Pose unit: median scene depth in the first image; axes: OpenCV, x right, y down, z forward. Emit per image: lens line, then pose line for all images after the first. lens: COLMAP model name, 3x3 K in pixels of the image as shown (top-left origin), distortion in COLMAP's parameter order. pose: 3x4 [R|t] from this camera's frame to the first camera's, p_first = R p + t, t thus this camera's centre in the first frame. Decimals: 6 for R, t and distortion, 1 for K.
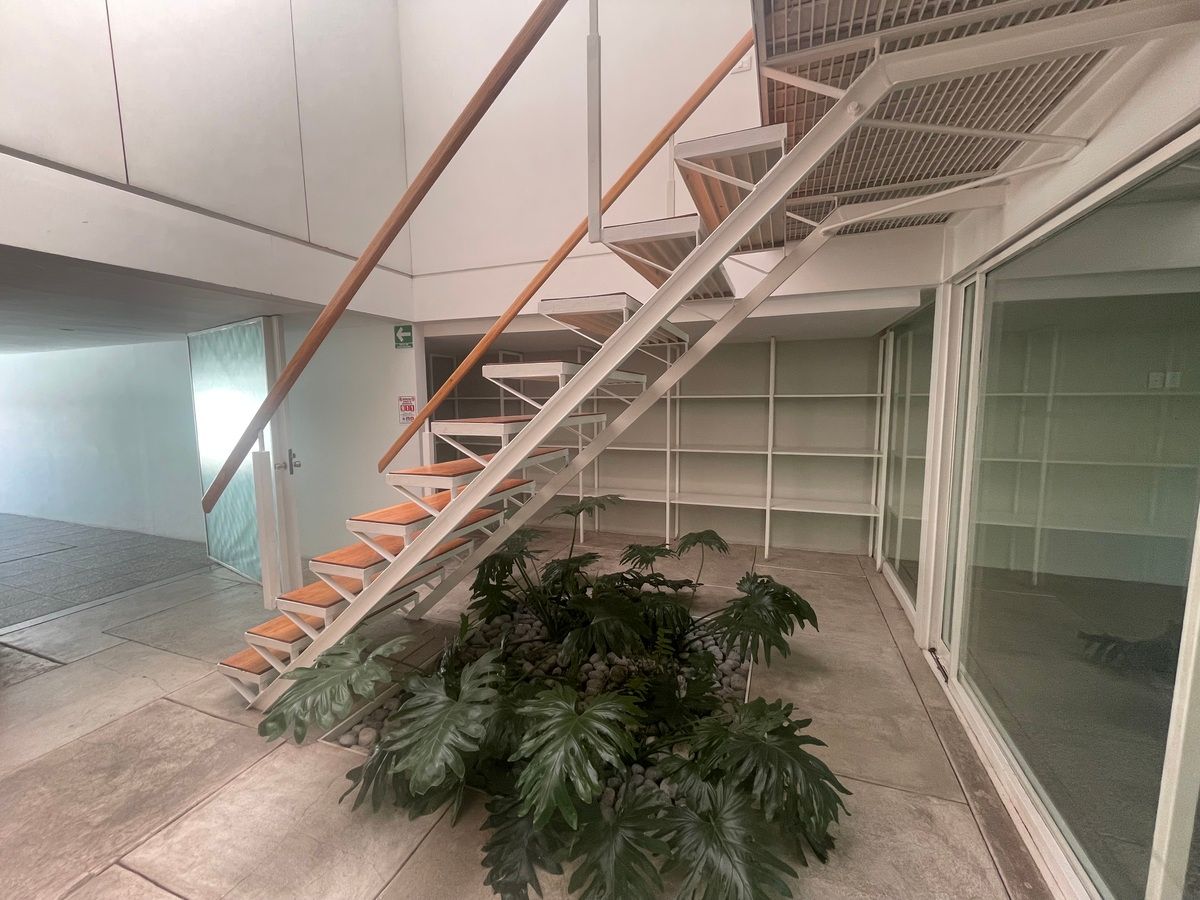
lens RADIAL K [[486.0, 0, 600.5], [0, 486.0, 450.0], [0, 0, 1]] dist [-0.004353, 0.000199]
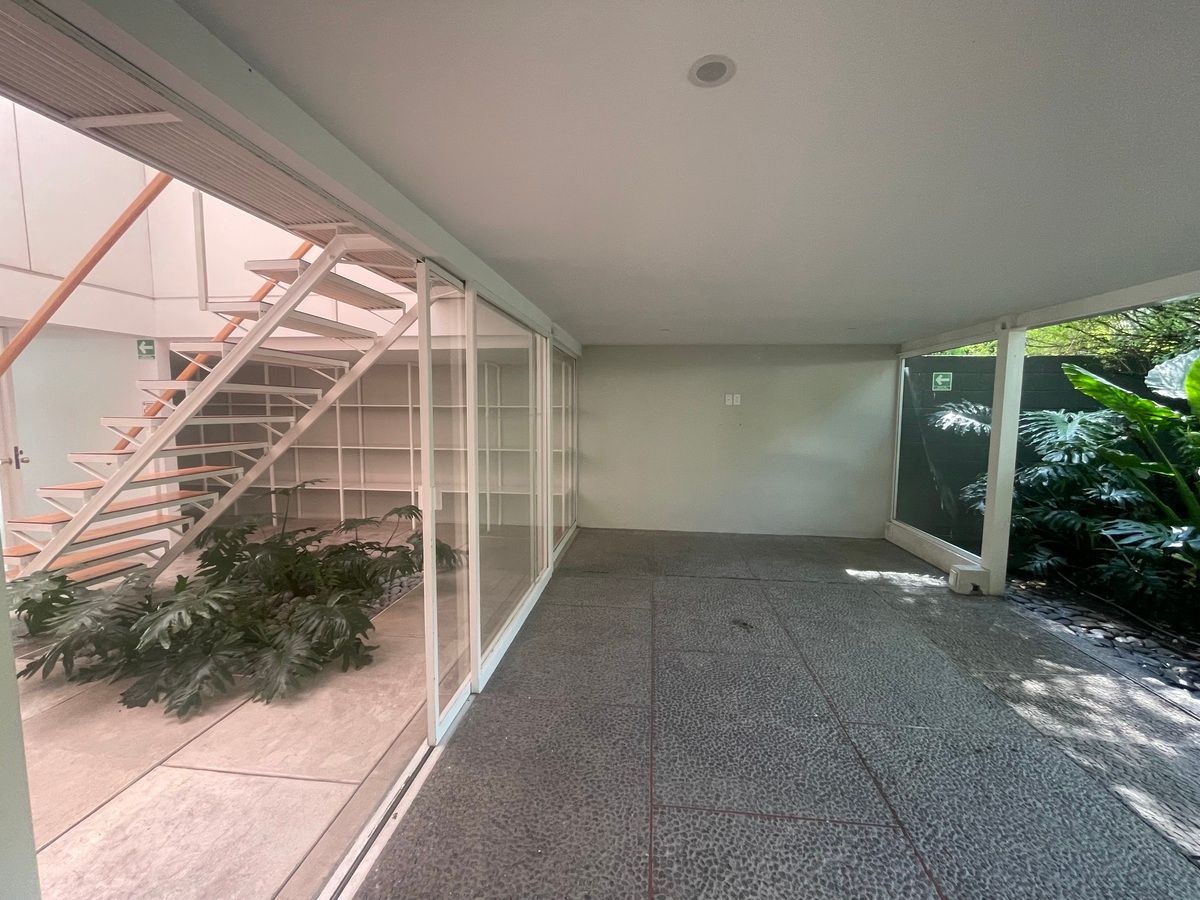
lens RADIAL K [[486.0, 0, 598.1], [0, 486.0, 450.5], [0, 0, 1]] dist [-0.004353, 0.000199]
pose [[0.969609, -0.007627, 0.244541, 0.408339], [0.012834, 0.999723, -0.019703, 0.048905], [-0.244323, 0.022243, 0.969439, -0.428600]]
